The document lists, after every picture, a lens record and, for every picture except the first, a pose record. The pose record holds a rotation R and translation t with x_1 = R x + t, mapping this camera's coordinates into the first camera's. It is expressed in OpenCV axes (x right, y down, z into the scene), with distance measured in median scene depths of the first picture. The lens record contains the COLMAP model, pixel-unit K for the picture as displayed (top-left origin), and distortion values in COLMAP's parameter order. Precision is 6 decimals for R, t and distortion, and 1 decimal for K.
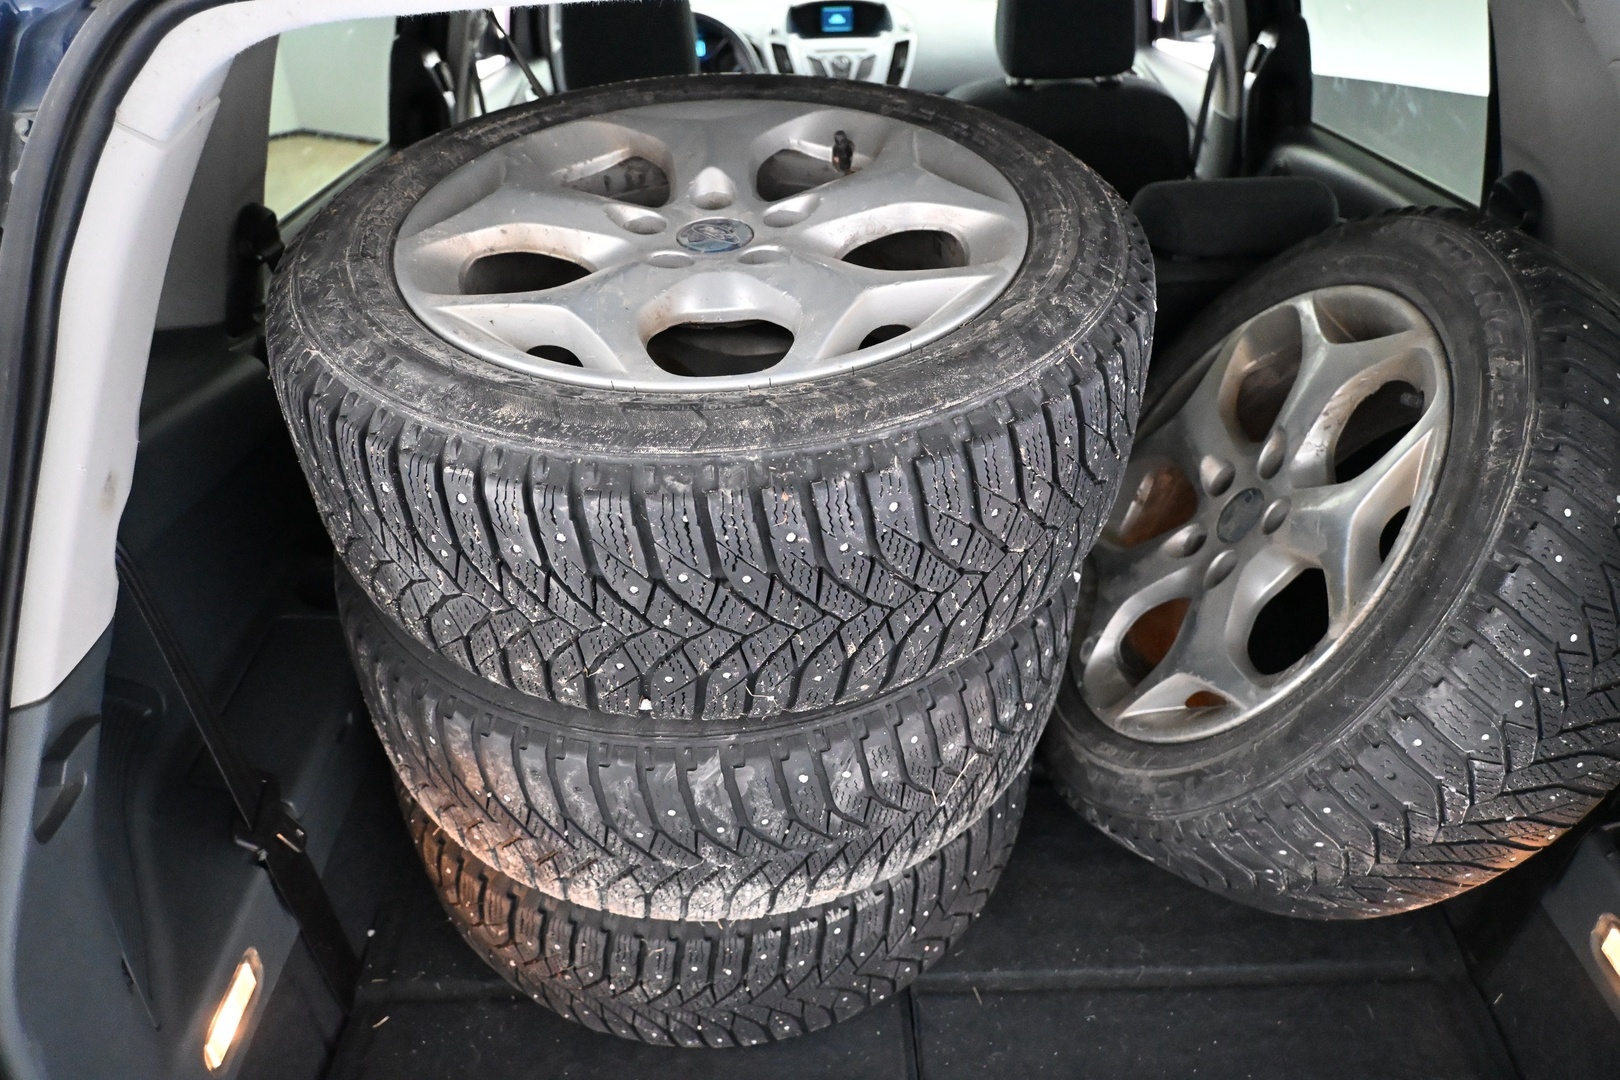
lens RADIAL K [[1178.5, 0, 810.2], [0, 1178.5, 541.4], [0, 0, 1]] dist [-0.005276, 0.002646]
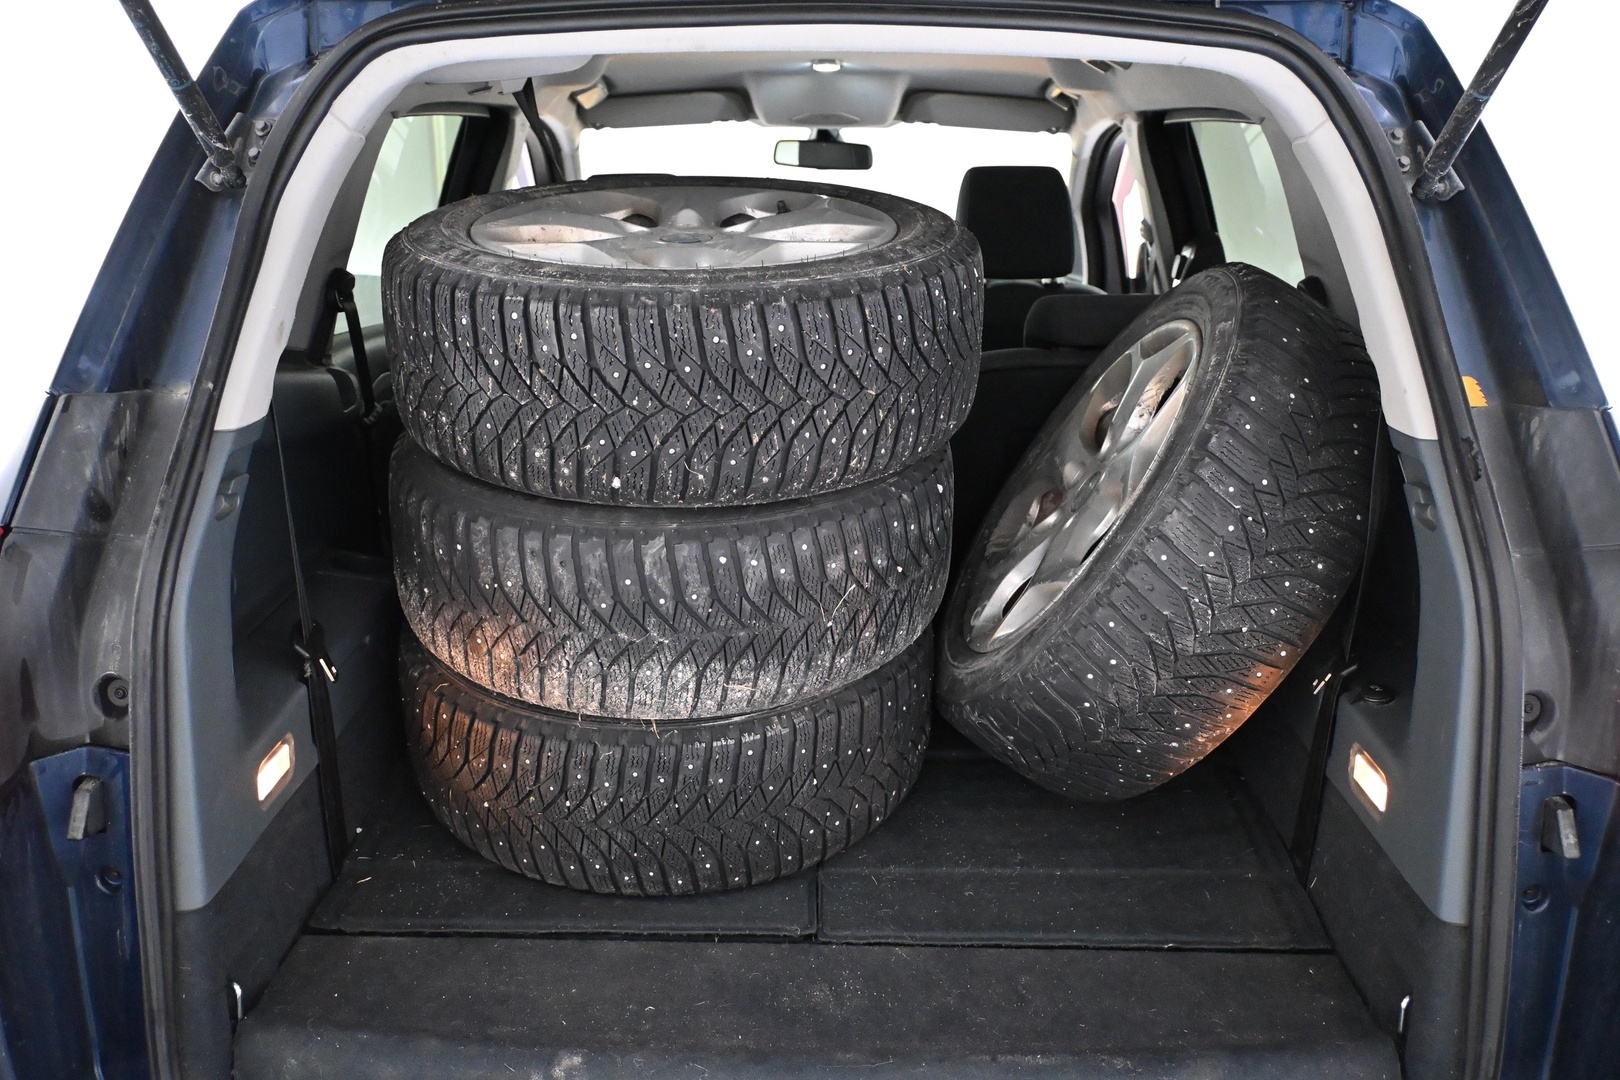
lens RADIAL K [[1462.7, 0, 810.4], [0, 1462.7, 538.9], [0, 0, 1]] dist [0.003870, 0.001310]
pose [[0.999322, 0.032781, -0.016732, 0.125903], [-0.036335, 0.951105, -0.306724, 0.702027], [0.005859, 0.307124, 0.951651, -0.666144]]
